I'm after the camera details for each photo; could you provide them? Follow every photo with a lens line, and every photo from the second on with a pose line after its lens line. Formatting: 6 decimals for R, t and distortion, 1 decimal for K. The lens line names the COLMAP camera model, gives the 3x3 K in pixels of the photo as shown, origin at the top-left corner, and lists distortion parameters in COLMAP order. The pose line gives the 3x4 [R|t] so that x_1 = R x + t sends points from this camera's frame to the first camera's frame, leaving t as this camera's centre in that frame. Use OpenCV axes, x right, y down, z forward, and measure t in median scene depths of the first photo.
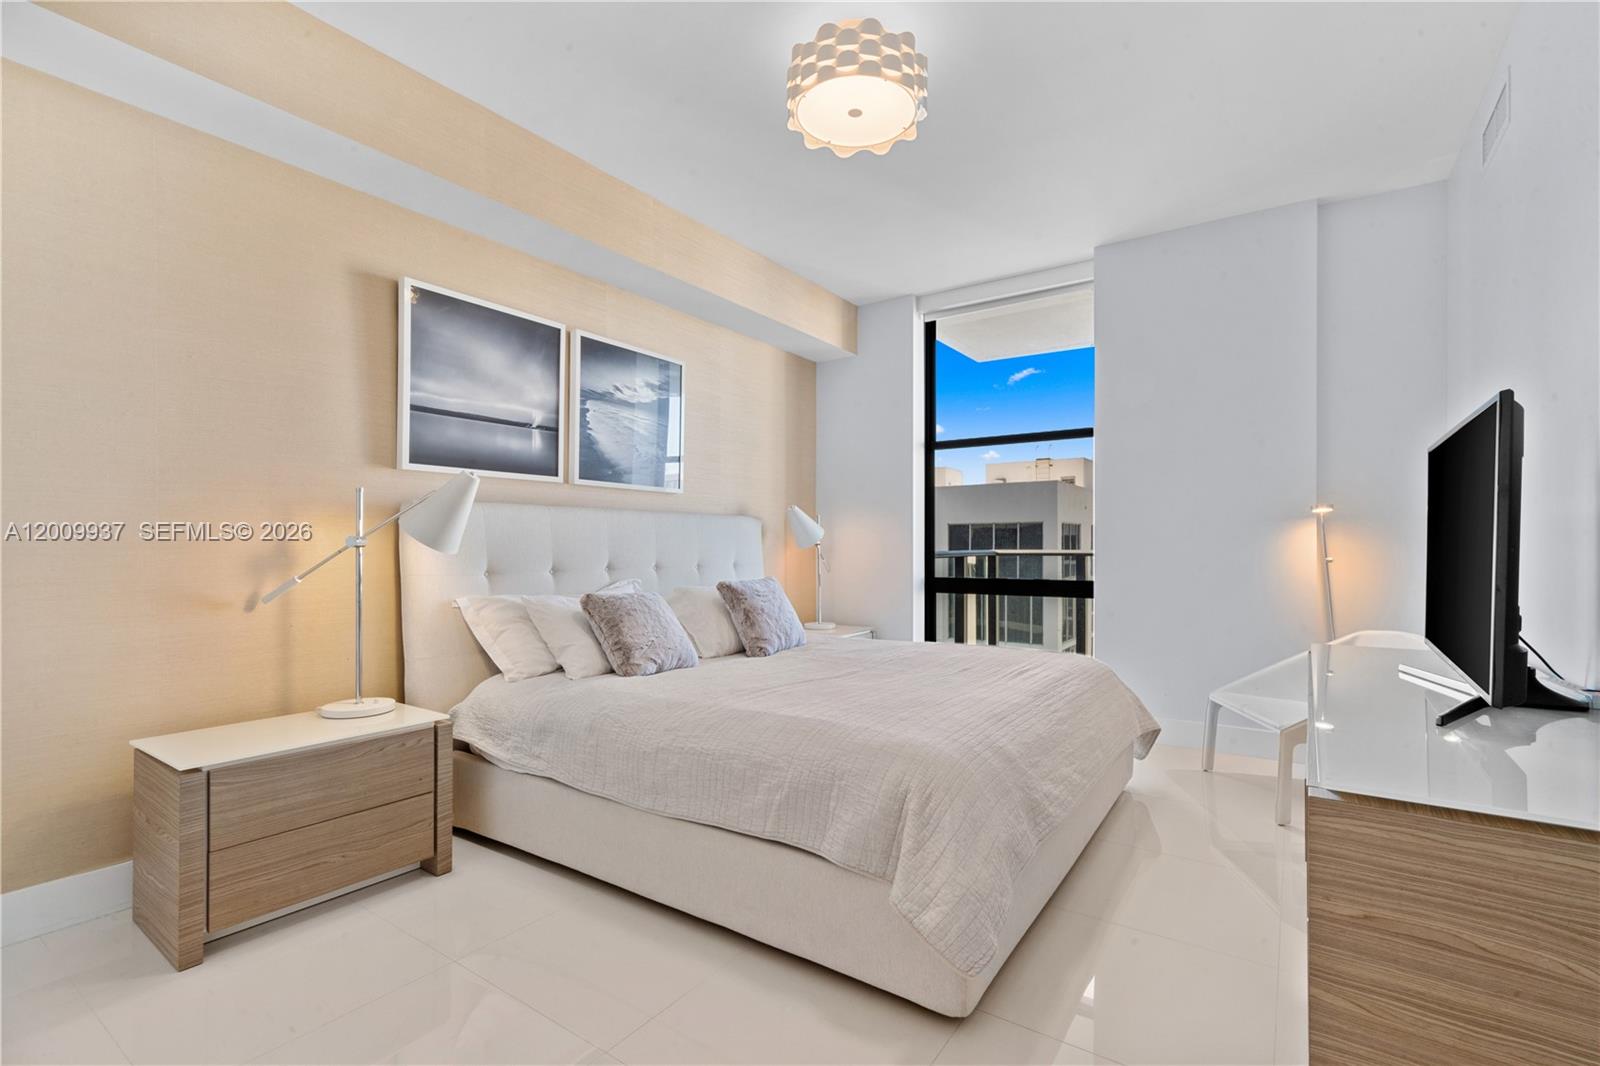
lens RADIAL K [[708.2, 0, 858.2], [0, 708.2, 545.2], [0, 0, 1]] dist [0.004229, -0.001311]
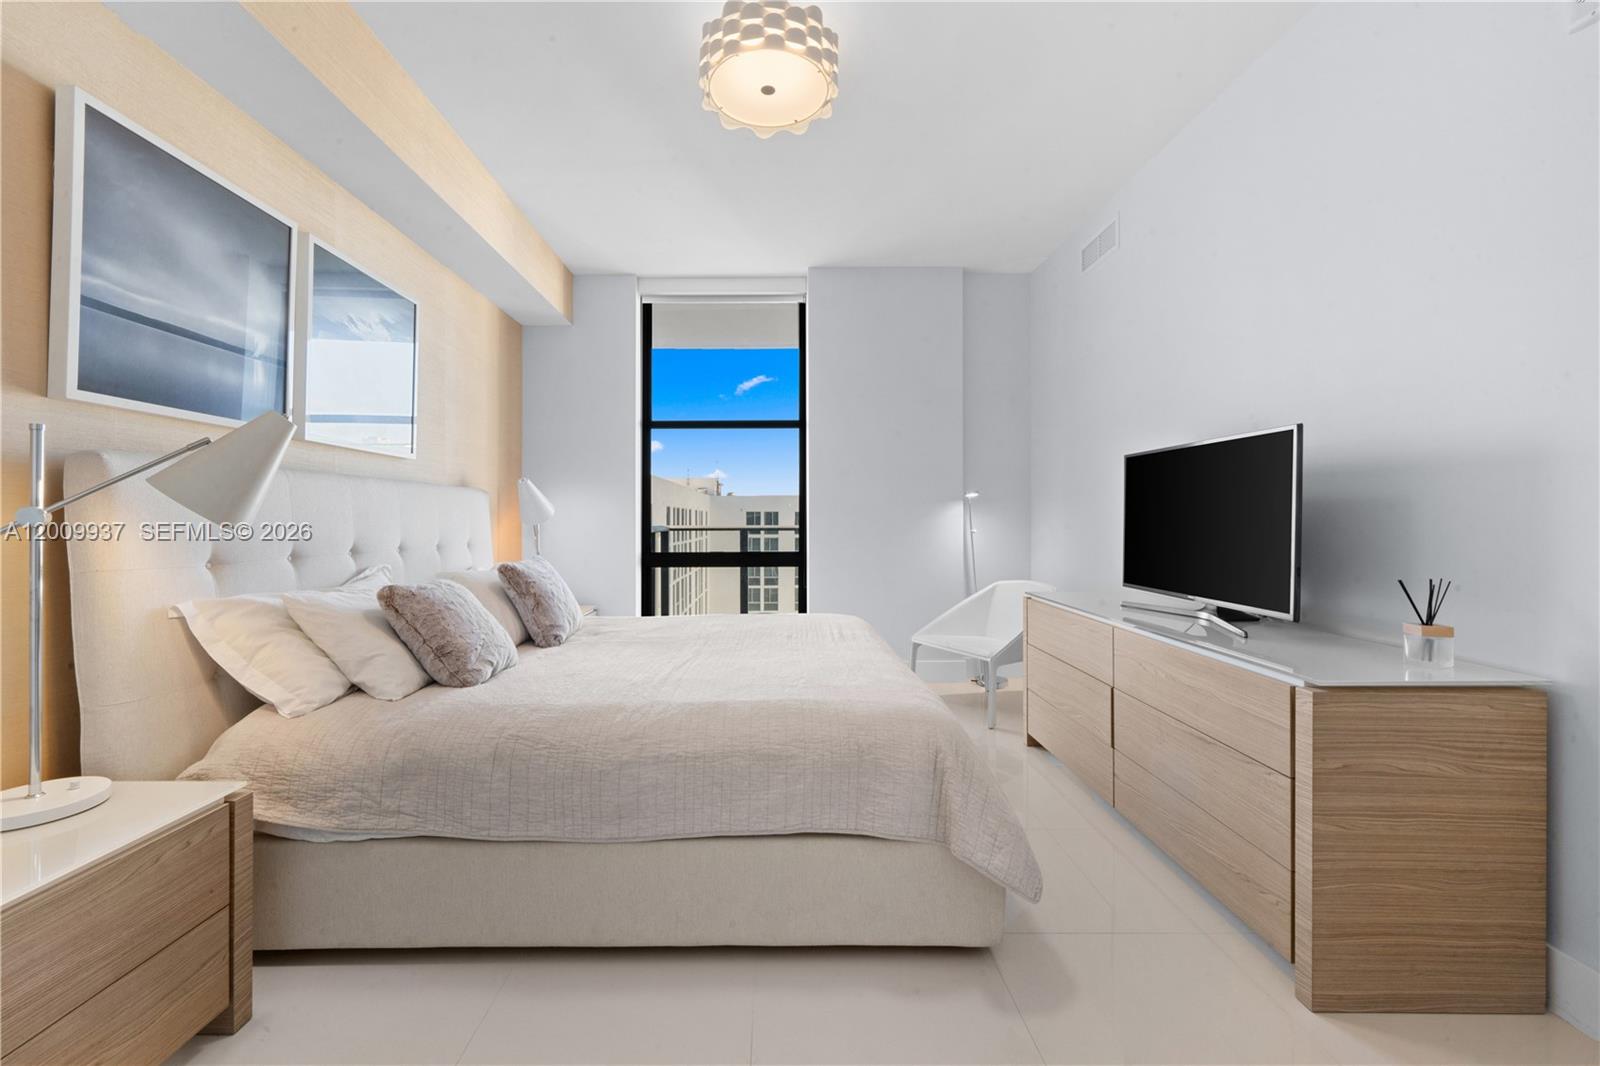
lens RADIAL K [[639.9, 0, 796.2], [0, 639.9, 516.9], [0, 0, 1]] dist [0.001976, -0.001038]
pose [[0.841756, 0.001554, 0.539855, -0.397180], [0.002291, 0.999977, -0.006451, -0.000214], [-0.539853, 0.006667, 0.841733, 0.190084]]
